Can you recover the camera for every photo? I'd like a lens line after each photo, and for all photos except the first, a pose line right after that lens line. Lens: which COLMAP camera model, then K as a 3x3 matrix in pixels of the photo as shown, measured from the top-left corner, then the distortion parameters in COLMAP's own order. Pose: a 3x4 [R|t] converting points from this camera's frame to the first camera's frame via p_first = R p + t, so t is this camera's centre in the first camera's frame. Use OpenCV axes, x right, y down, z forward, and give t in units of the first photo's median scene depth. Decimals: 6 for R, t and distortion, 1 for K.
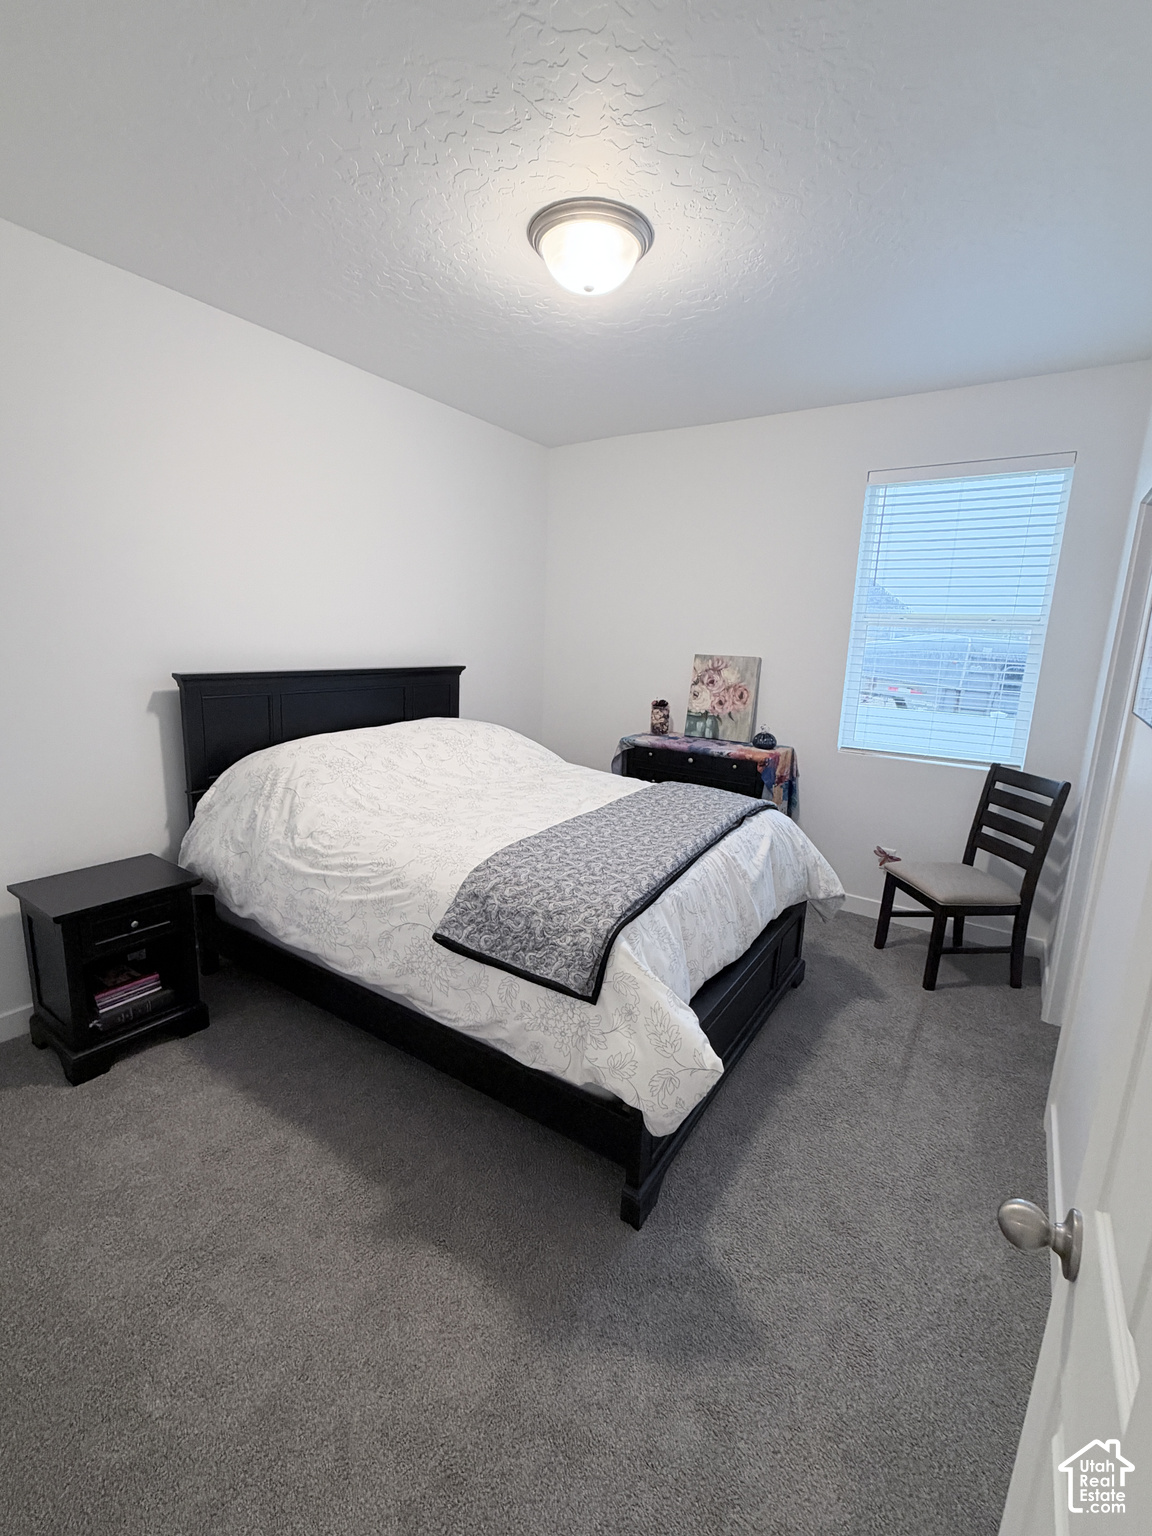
lens RADIAL K [[675.9, 0, 572.4], [0, 675.9, 765.9], [0, 0, 1]] dist [0.000124, 0.000033]
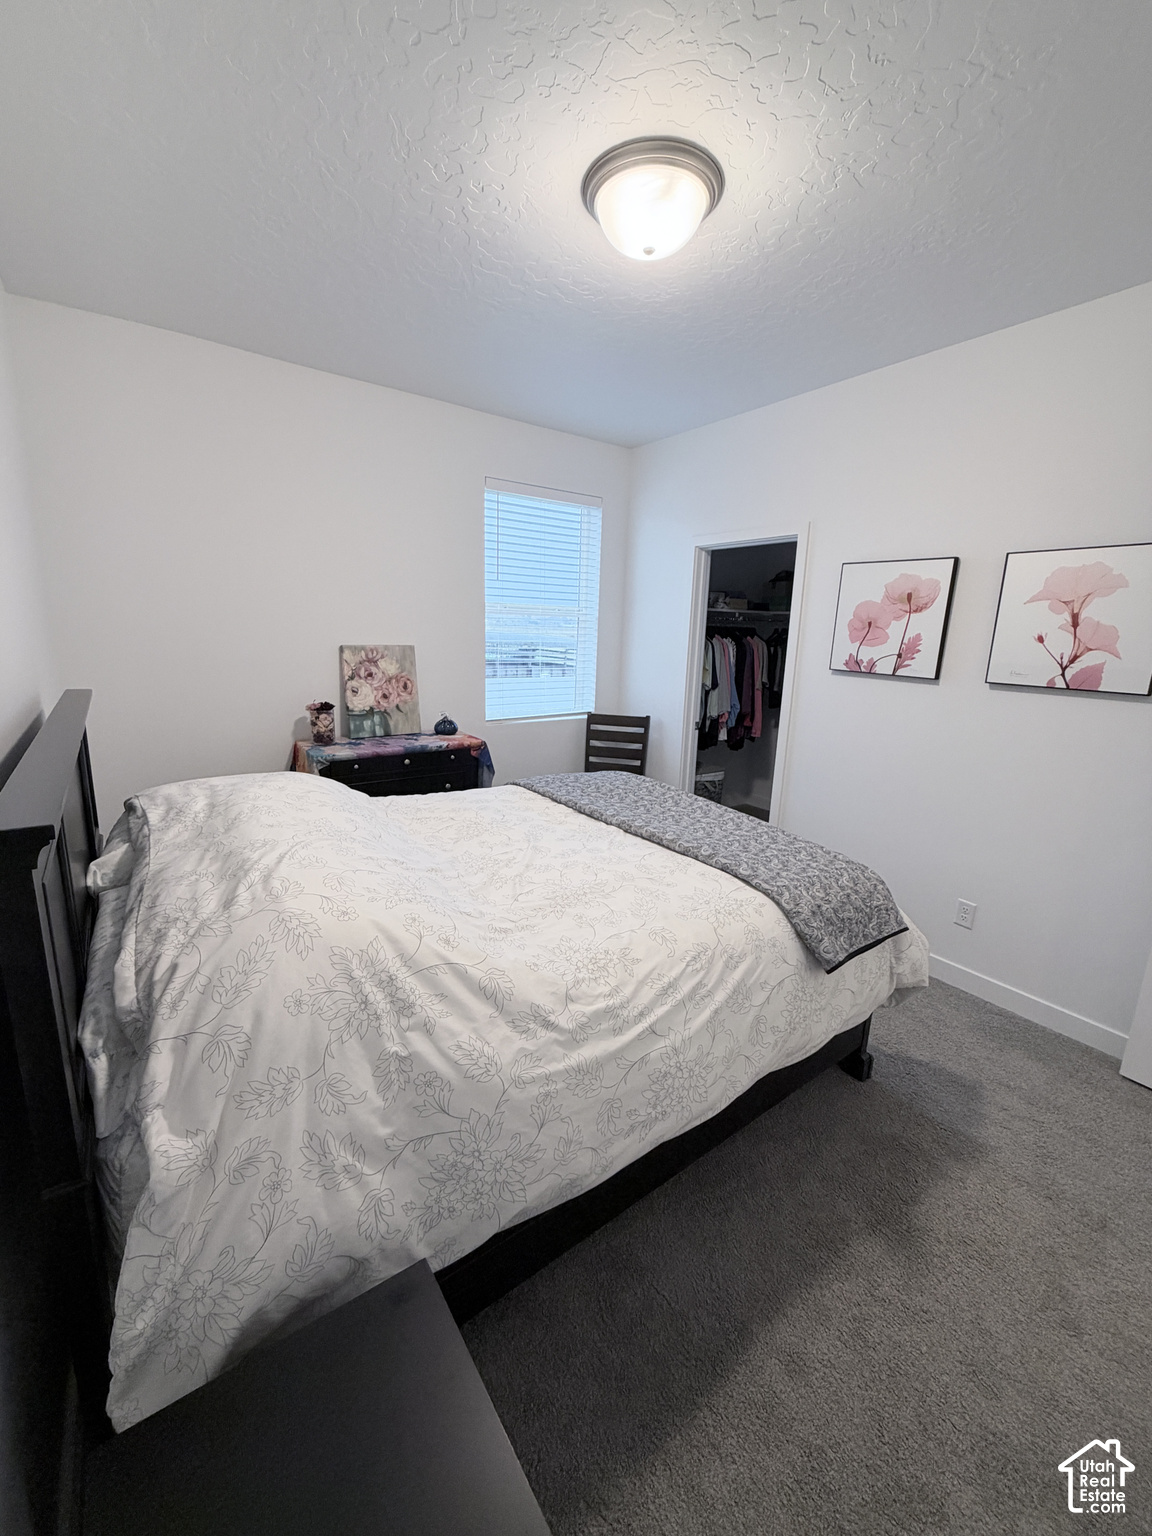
lens RADIAL K [[614.1, 0, 572.2], [0, 614.1, 766.2], [0, 0, 1]] dist [0.002934, 0.000329]
pose [[0.342329, -0.232332, 0.910402, -0.589608], [0.168033, 0.968463, 0.183966, -0.136954], [-0.924433, 0.090001, 0.370572, 0.556785]]
